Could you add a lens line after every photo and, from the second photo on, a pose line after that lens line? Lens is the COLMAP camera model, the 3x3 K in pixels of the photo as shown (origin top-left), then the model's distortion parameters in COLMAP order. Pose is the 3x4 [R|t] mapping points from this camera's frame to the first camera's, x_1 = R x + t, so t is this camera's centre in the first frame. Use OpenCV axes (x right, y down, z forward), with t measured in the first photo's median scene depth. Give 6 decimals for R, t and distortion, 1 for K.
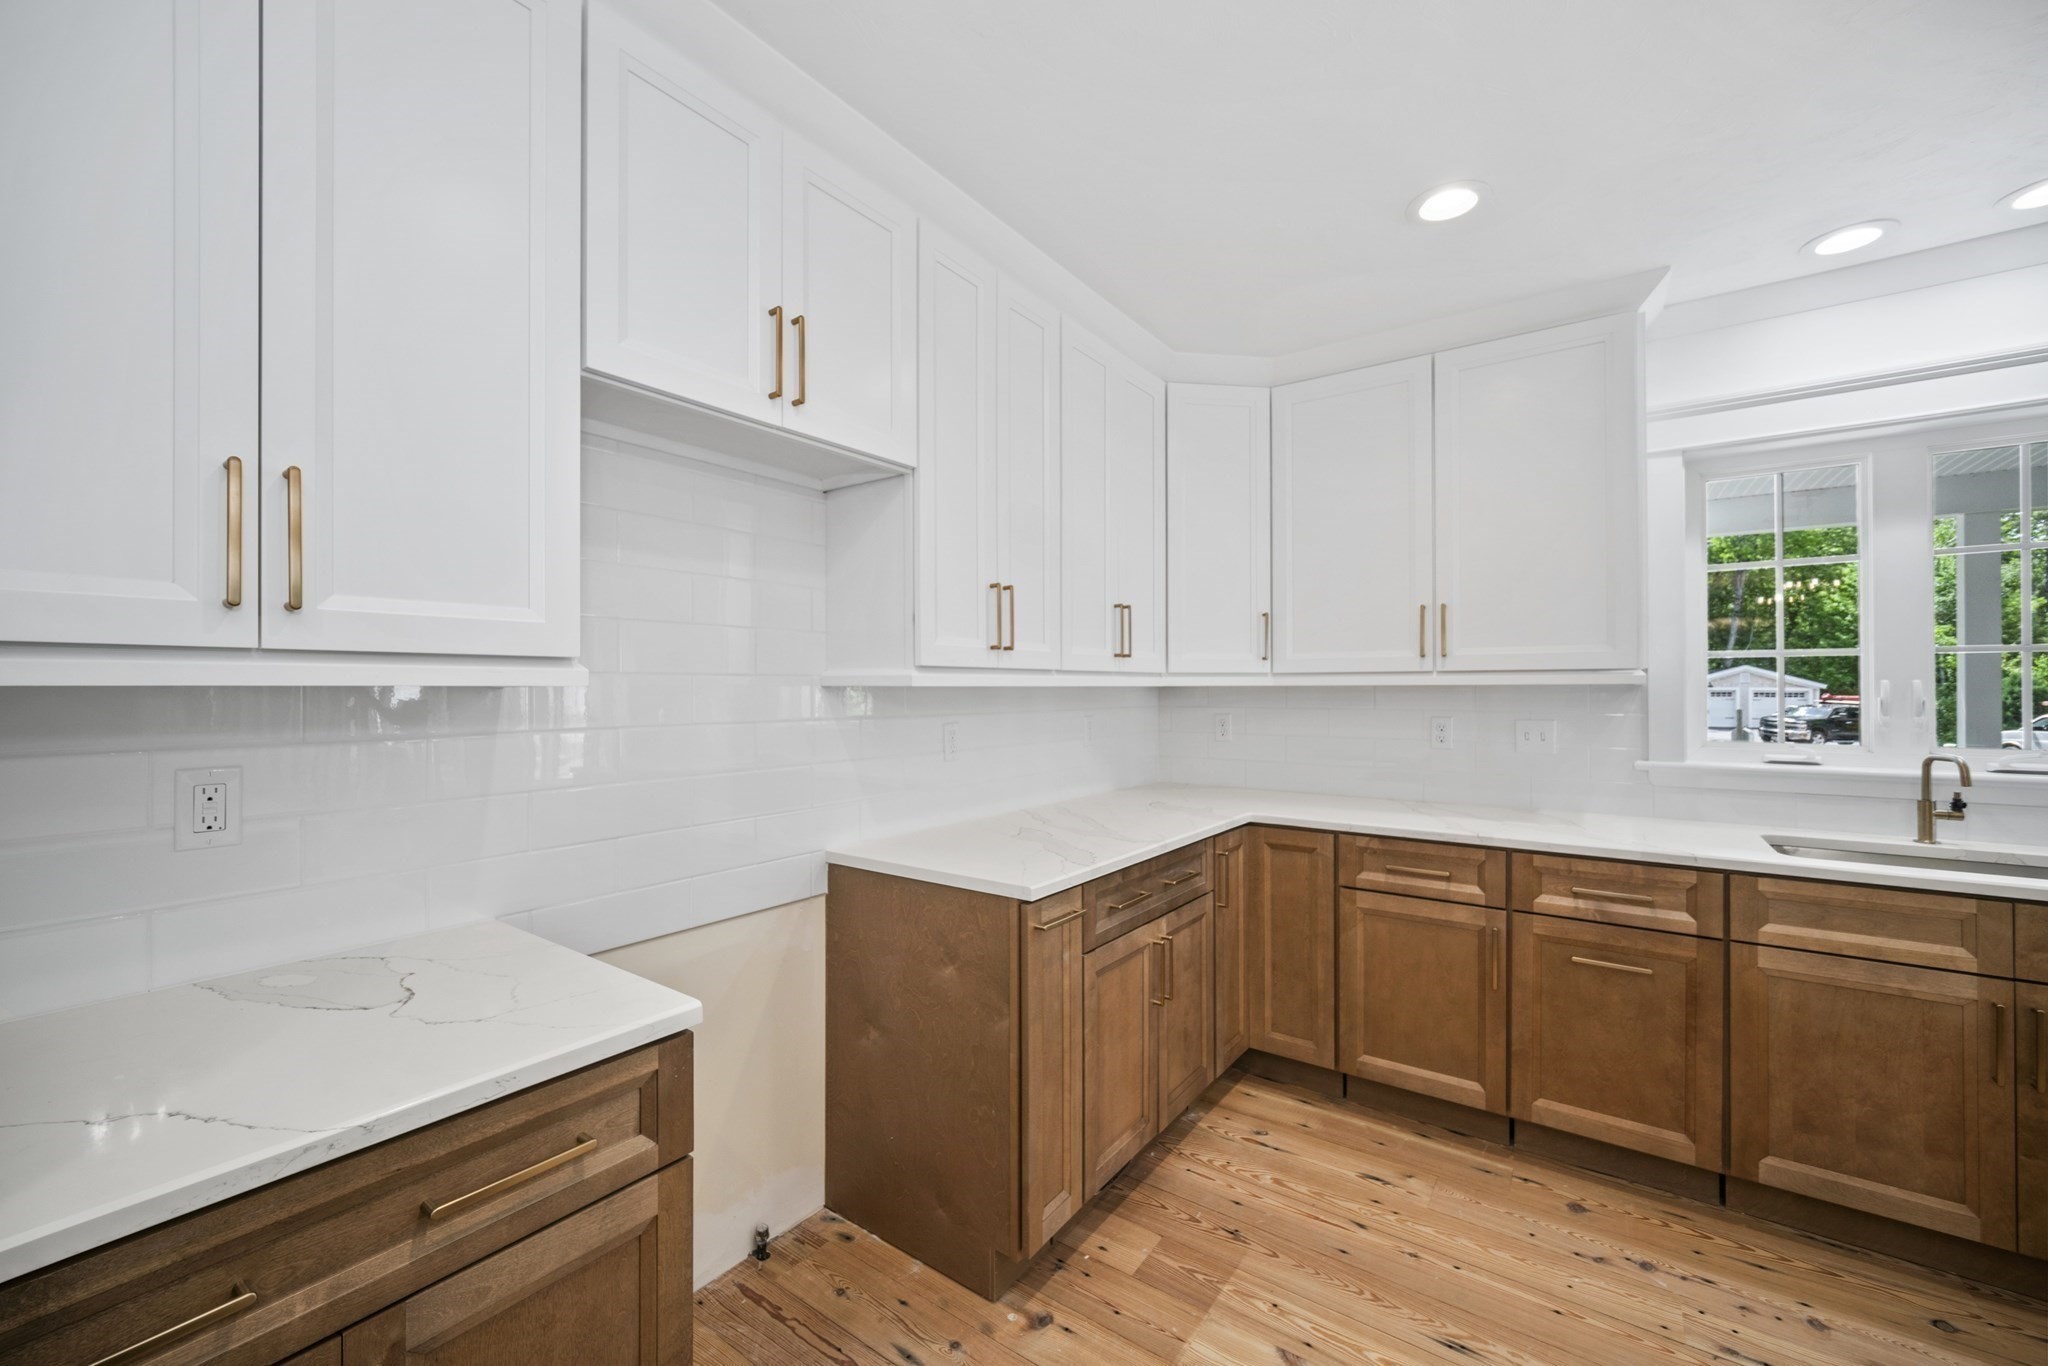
lens RADIAL K [[824.3, 0, 1001.7], [0, 824.3, 683.7], [0, 0, 1]] dist [-0.001024, -0.000201]
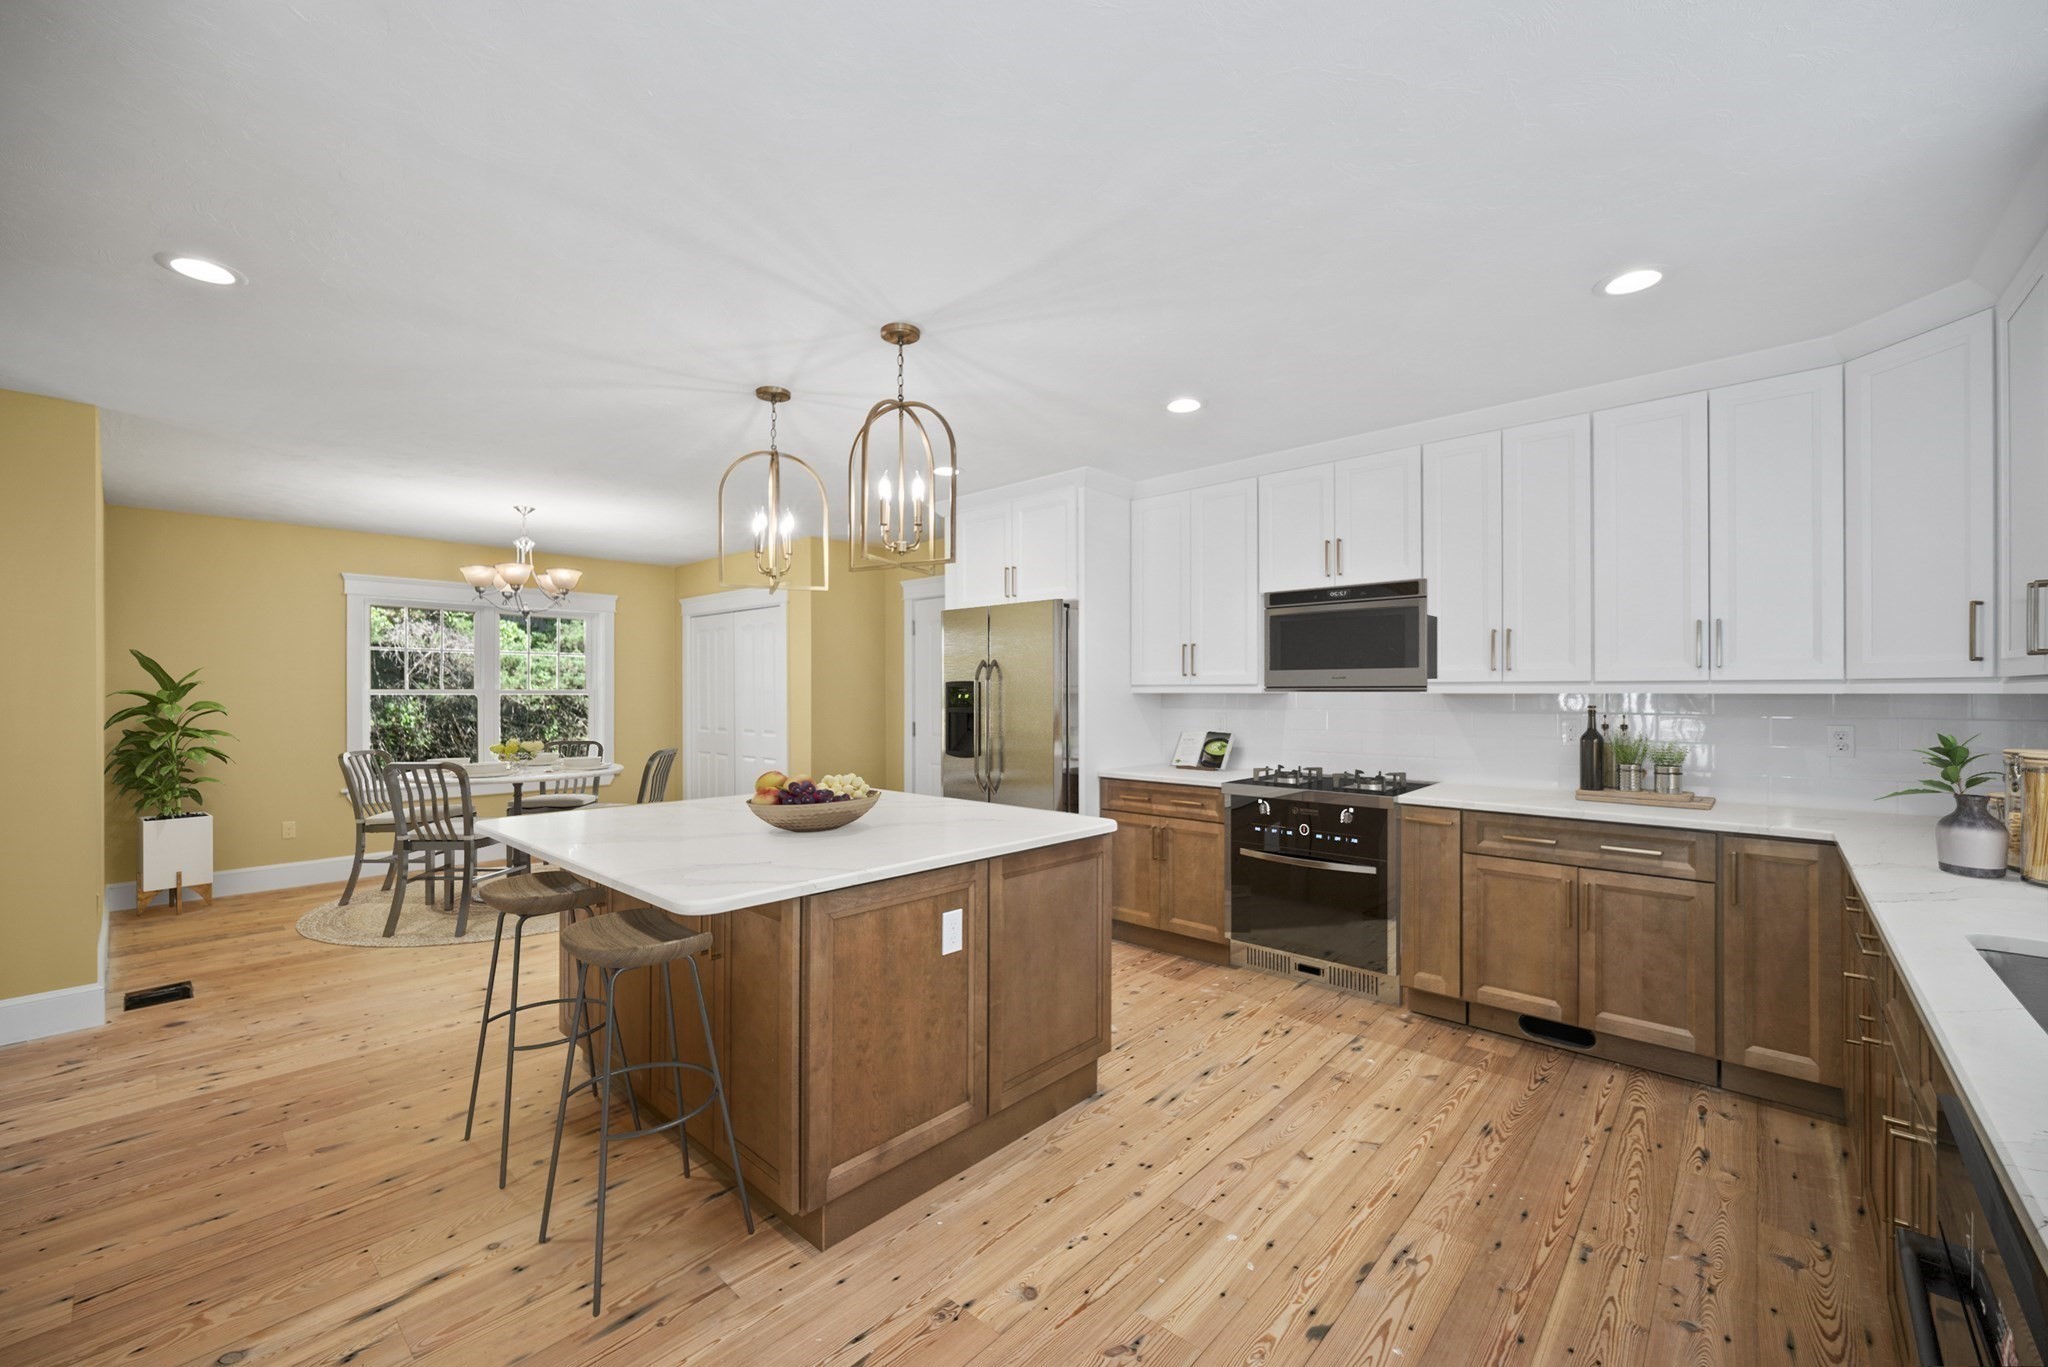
lens RADIAL K [[824.3, 0, 1007.6], [0, 824.3, 685.6], [0, 0, 1]] dist [-0.001024, -0.000201]
pose [[-0.111731, -0.006417, -0.993718, 1.629103], [0.002153, 0.999975, -0.006700, -0.003375], [0.993736, -0.002888, -0.111715, 0.223294]]
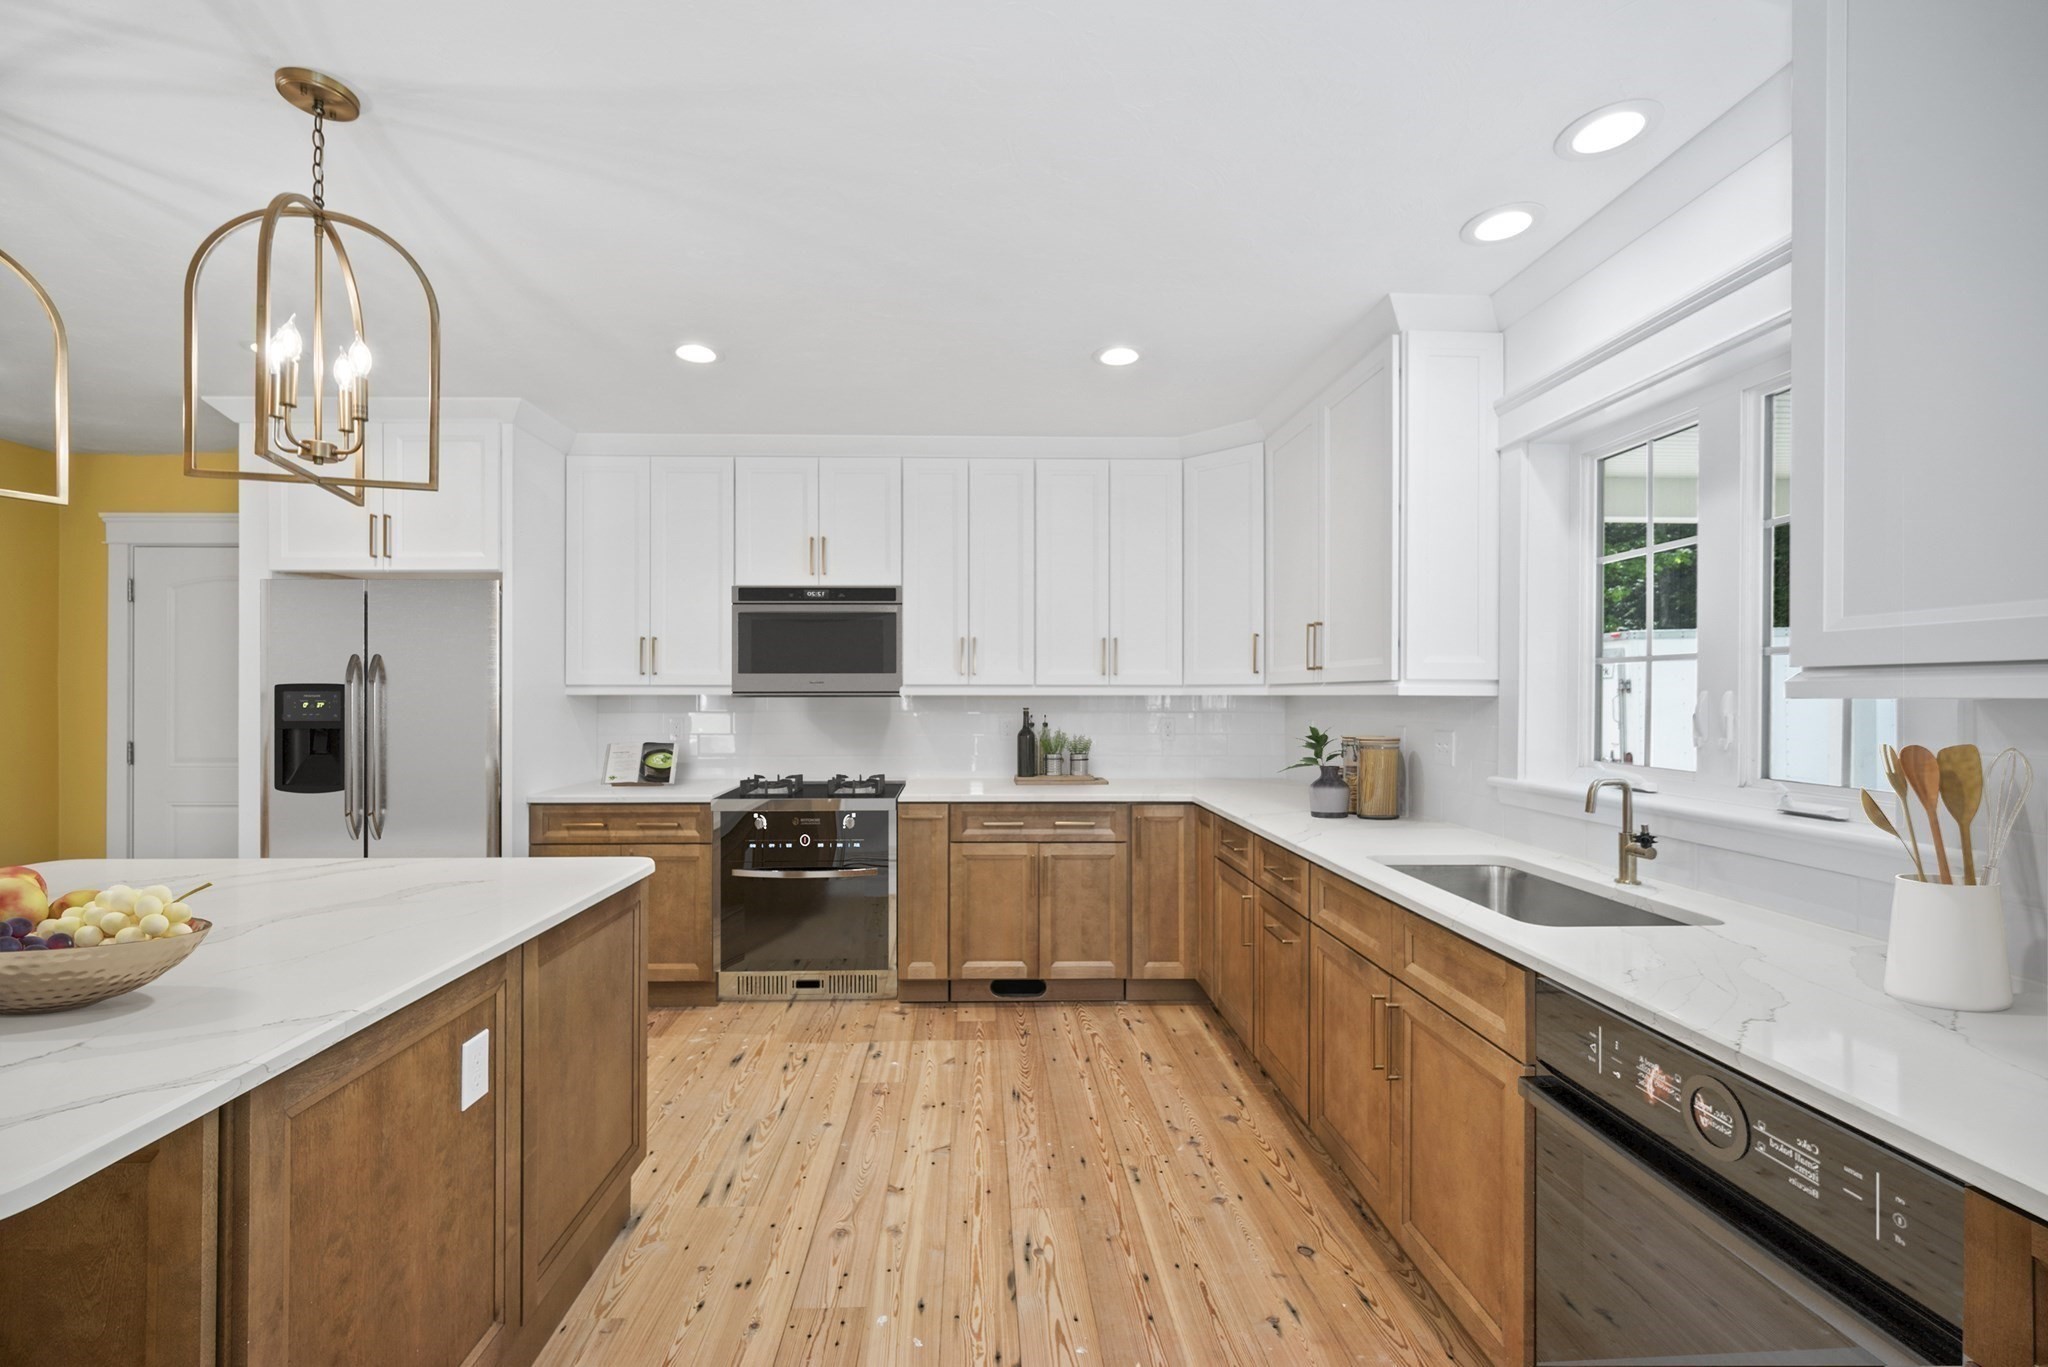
lens RADIAL K [[824.3, 0, 998.8], [0, 824.3, 690.2], [0, 0, 1]] dist [-0.001024, -0.000201]
pose [[0.615454, -0.003125, -0.788166, 1.386348], [0.000284, 0.999993, -0.003743, -0.001848], [0.788172, 0.002080, 0.615451, -0.036473]]
